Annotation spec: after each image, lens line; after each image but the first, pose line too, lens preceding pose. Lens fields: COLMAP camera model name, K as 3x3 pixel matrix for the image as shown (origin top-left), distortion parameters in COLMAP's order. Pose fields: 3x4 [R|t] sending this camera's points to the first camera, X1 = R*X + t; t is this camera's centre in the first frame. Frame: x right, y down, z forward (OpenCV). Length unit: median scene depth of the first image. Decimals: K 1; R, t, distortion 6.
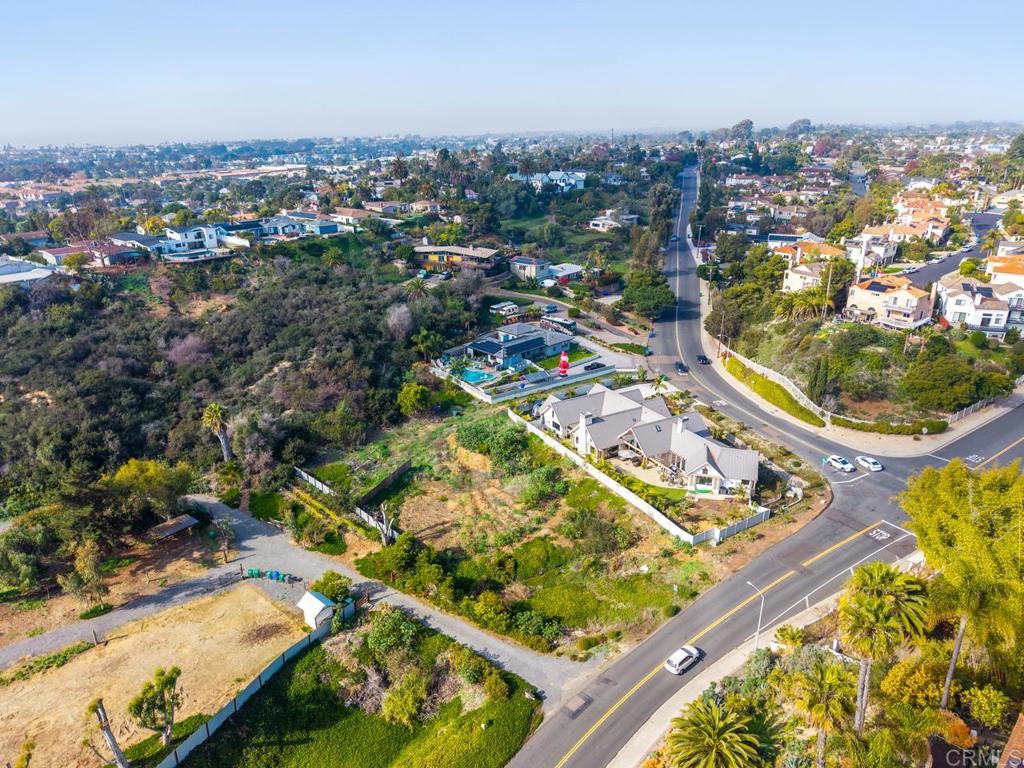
lens RADIAL K [[681.0, 0, 512.0], [0, 681.0, 384.0], [0, 0, 1]] dist [0.041102, -0.035742]
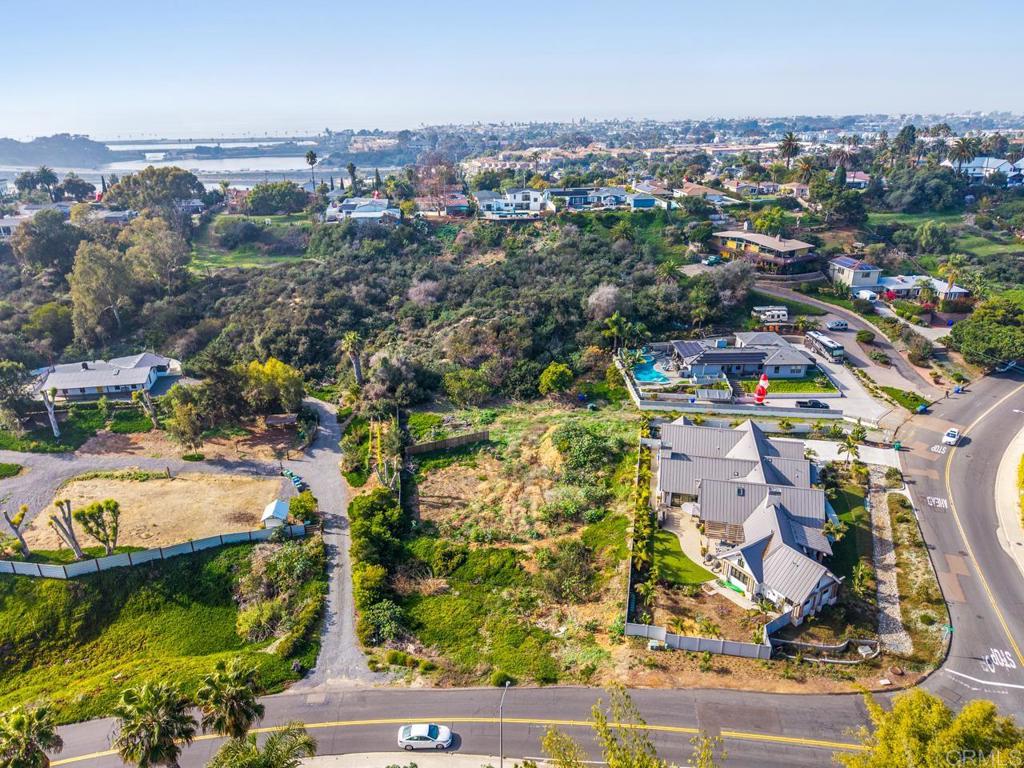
lens RADIAL K [[685.5, 0, 512.0], [0, 685.5, 384.0], [0, 0, 1]] dist [0.030309, -0.027117]
pose [[0.741862, 0.253655, -0.620725, 0.462748], [-0.235772, 0.965256, 0.112661, -0.074537], [0.627735, 0.062770, 0.775892, 0.240419]]
